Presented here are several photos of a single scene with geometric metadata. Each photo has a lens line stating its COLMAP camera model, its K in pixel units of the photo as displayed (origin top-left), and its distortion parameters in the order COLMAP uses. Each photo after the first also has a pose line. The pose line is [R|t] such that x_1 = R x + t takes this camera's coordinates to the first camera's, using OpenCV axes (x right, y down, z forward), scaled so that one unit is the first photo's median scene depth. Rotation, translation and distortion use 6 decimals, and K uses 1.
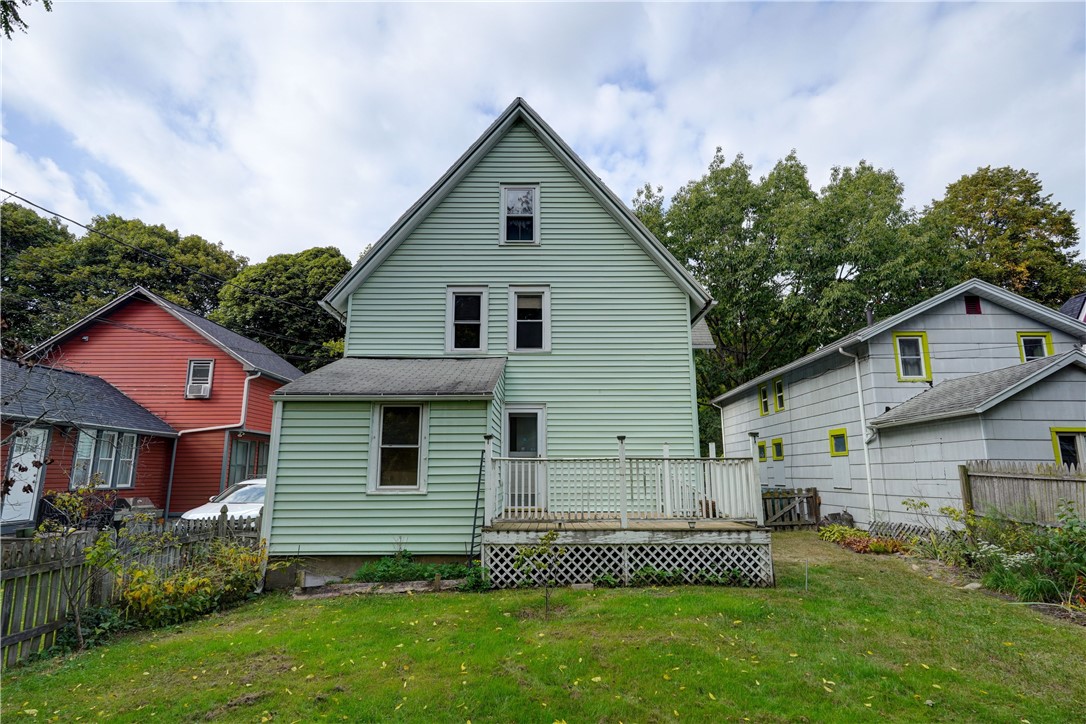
lens RADIAL K [[576.8, 0, 543.1], [0, 576.8, 362.5], [0, 0, 1]] dist [-0.001182, 0.001193]
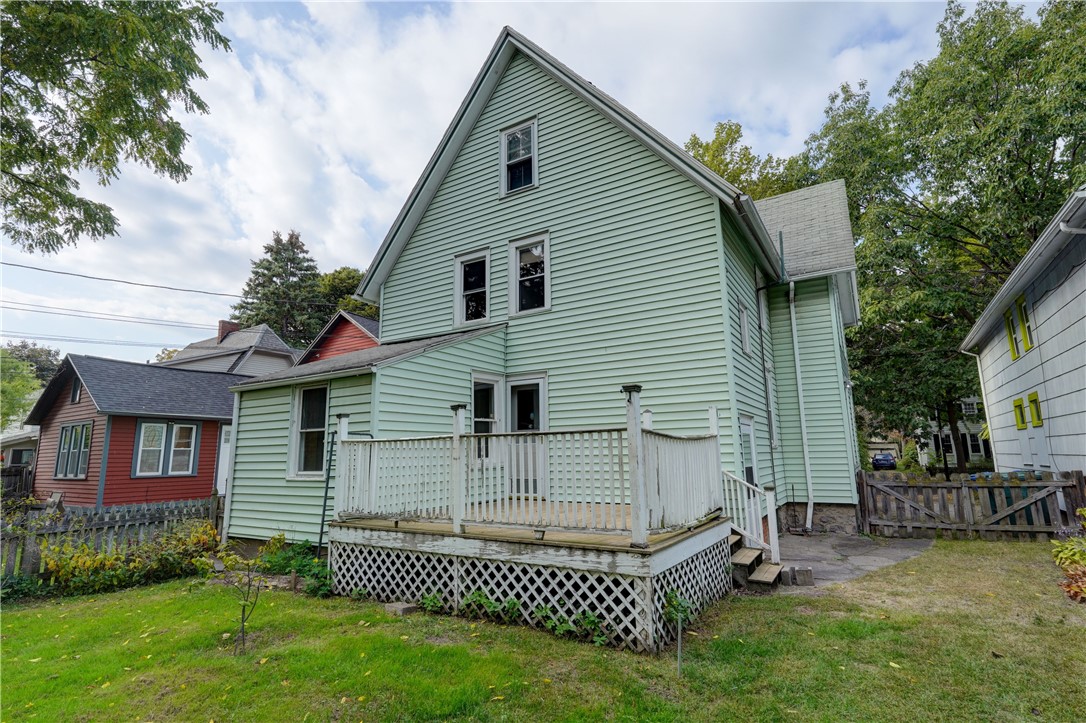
lens RADIAL K [[530.9, 0, 543.0], [0, 530.9, 361.5], [0, 0, 1]] dist [-0.001593, 0.000064]
pose [[0.844794, -0.104447, -0.524799, 0.469750], [0.115642, 0.993224, -0.011519, 0.075952], [0.522446, -0.050957, 0.851148, 0.399709]]
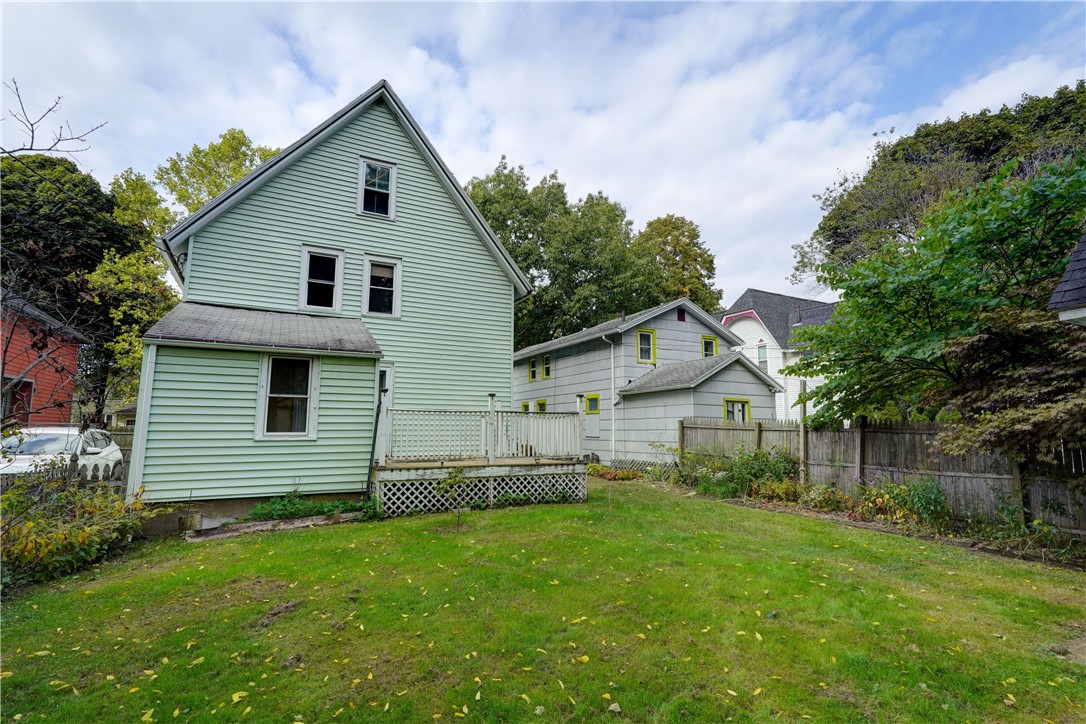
lens RADIAL K [[520.0, 0, 543.8], [0, 520.0, 362.1], [0, 0, 1]] dist [-0.000949, 0.000280]
pose [[0.884614, 0.063682, 0.461954, -0.242105], [-0.092675, 0.994880, 0.040321, 0.000793], [-0.457021, -0.078480, 0.885987, -0.053444]]
